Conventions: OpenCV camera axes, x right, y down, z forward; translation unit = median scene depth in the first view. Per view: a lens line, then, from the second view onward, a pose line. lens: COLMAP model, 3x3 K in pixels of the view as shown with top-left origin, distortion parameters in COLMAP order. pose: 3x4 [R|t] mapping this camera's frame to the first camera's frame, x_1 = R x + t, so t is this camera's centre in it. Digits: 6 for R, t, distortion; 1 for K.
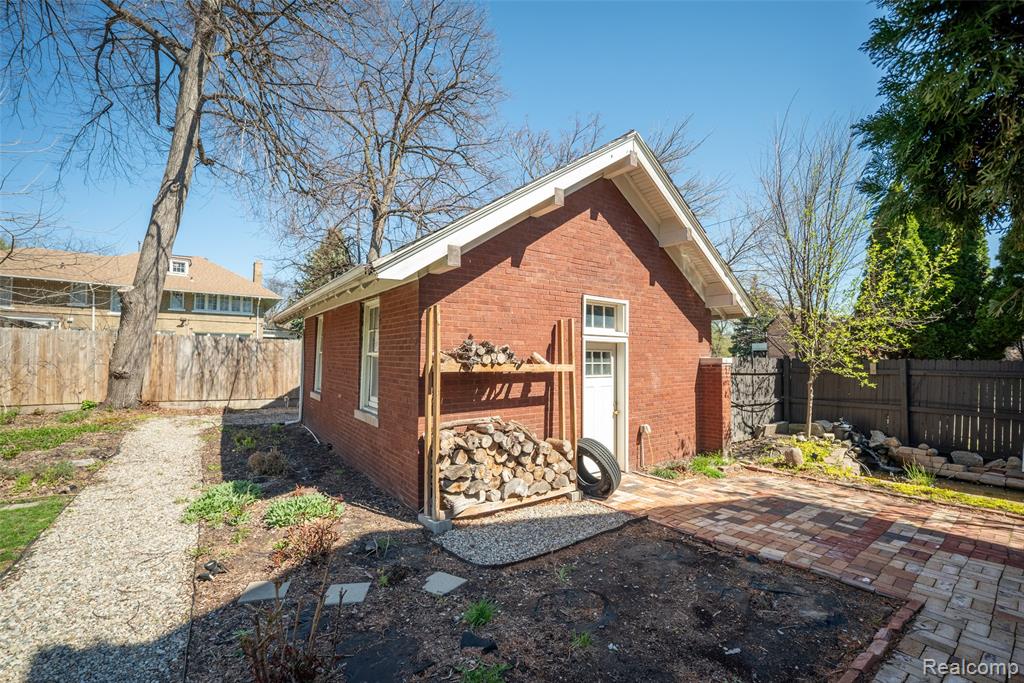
lens RADIAL K [[440.4, 0, 508.7], [0, 440.4, 338.8], [0, 0, 1]] dist [-0.011111, 0.000688]
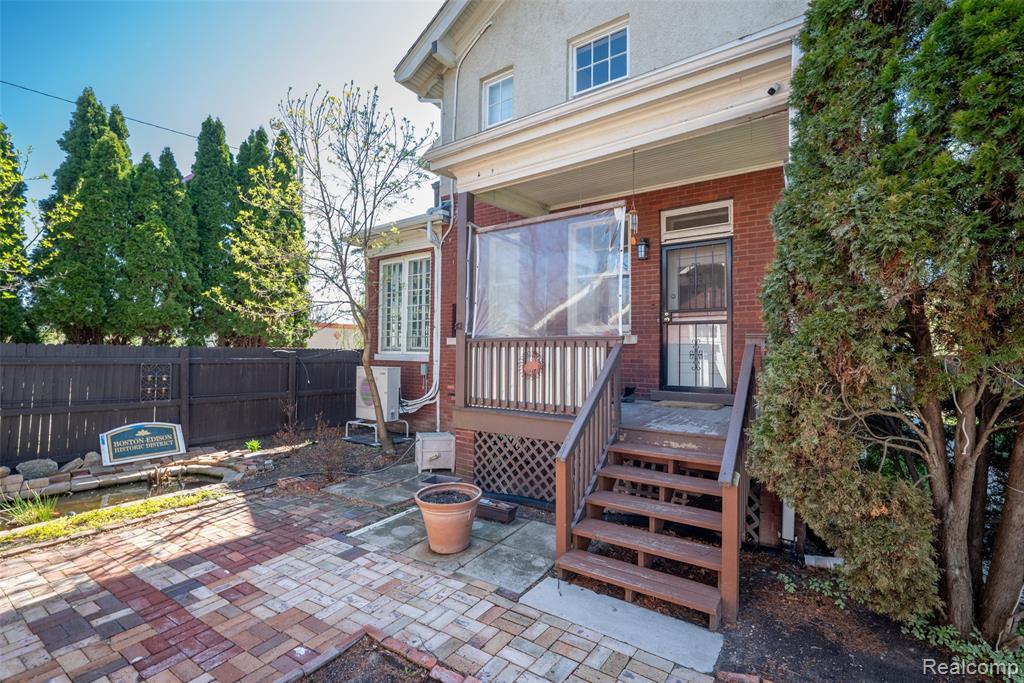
lens RADIAL K [[440.4, 0, 512.2], [0, 440.4, 339.0], [0, 0, 1]] dist [-0.011111, 0.000688]
pose [[-0.333441, 0.018609, 0.942587, 0.000587], [-0.060893, 0.997292, -0.041230, 0.030410], [-0.940802, -0.071145, -0.331405, 0.743996]]
